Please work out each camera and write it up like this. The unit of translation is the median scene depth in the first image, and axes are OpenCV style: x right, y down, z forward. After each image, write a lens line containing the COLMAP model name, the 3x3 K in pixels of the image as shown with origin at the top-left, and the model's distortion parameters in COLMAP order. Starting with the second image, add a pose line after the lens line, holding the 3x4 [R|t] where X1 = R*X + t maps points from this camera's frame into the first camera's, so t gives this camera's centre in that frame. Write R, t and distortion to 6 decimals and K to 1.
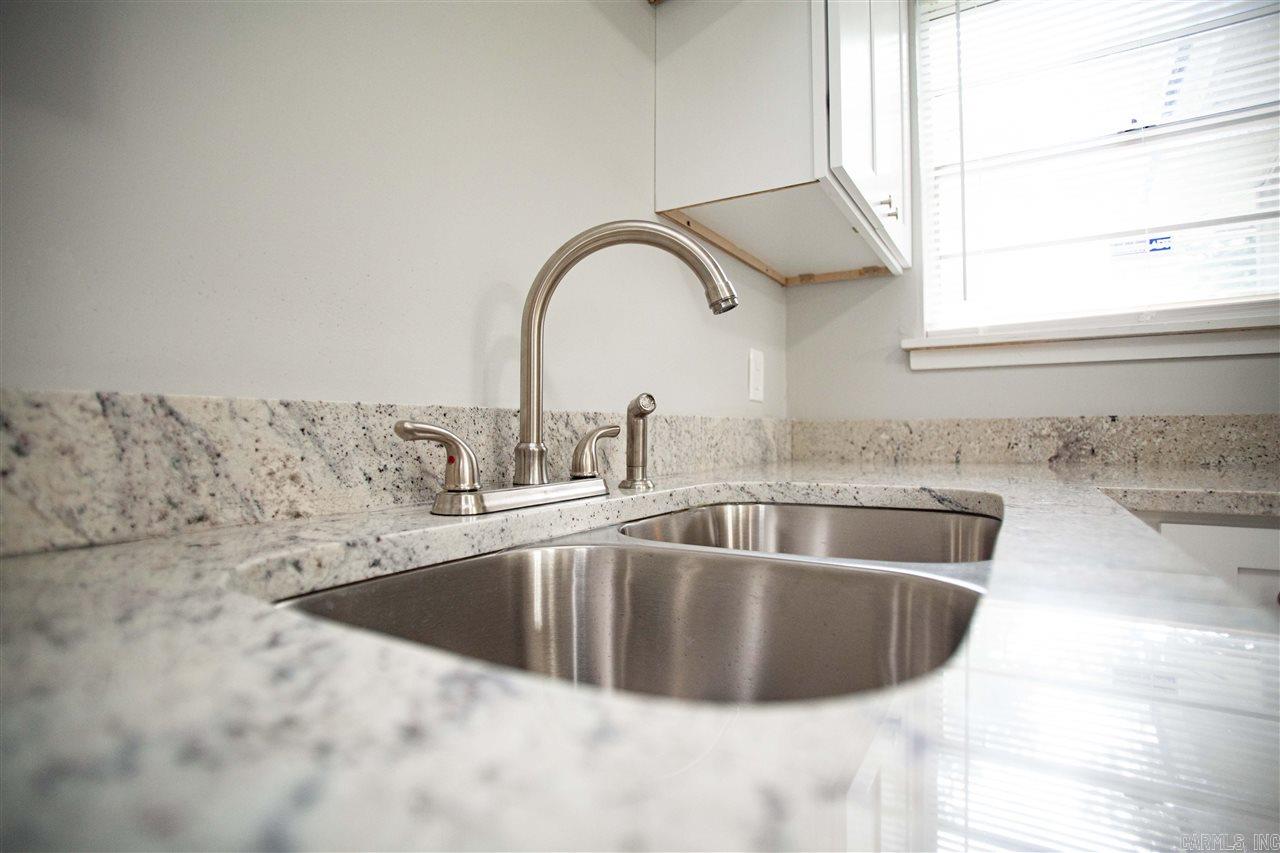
lens RADIAL K [[593.4, 0, 640.0], [0, 593.4, 426.5], [0, 0, 1]] dist [-0.047791, 0.000073]
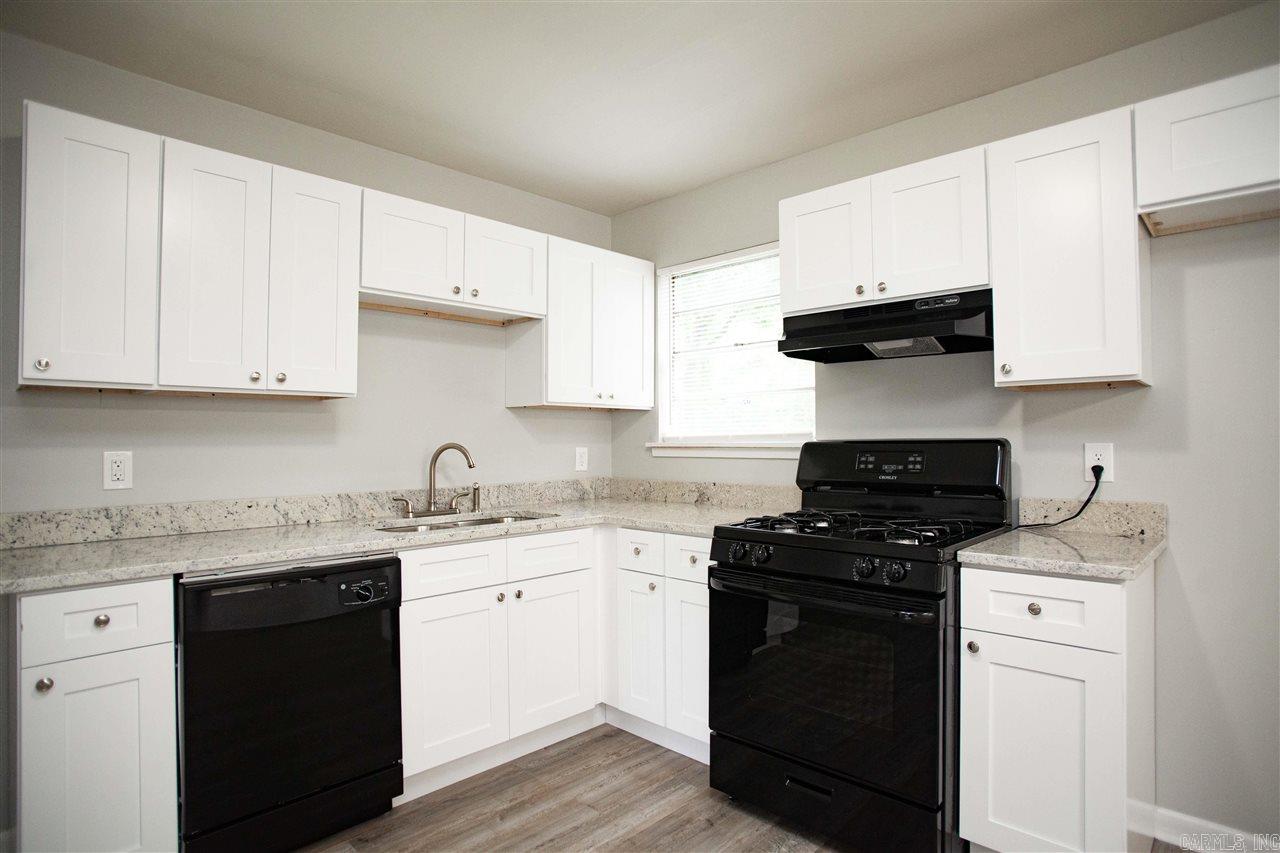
lens RADIAL K [[662.6, 0, 672.7], [0, 662.6, 430.9], [0, 0, 1]] dist [-0.035487, 0.000906]
pose [[0.984660, -0.001580, -0.174479, 1.350911], [0.001007, 0.999994, -0.003369, -0.257646], [0.174483, 0.003142, 0.984655, -1.887111]]
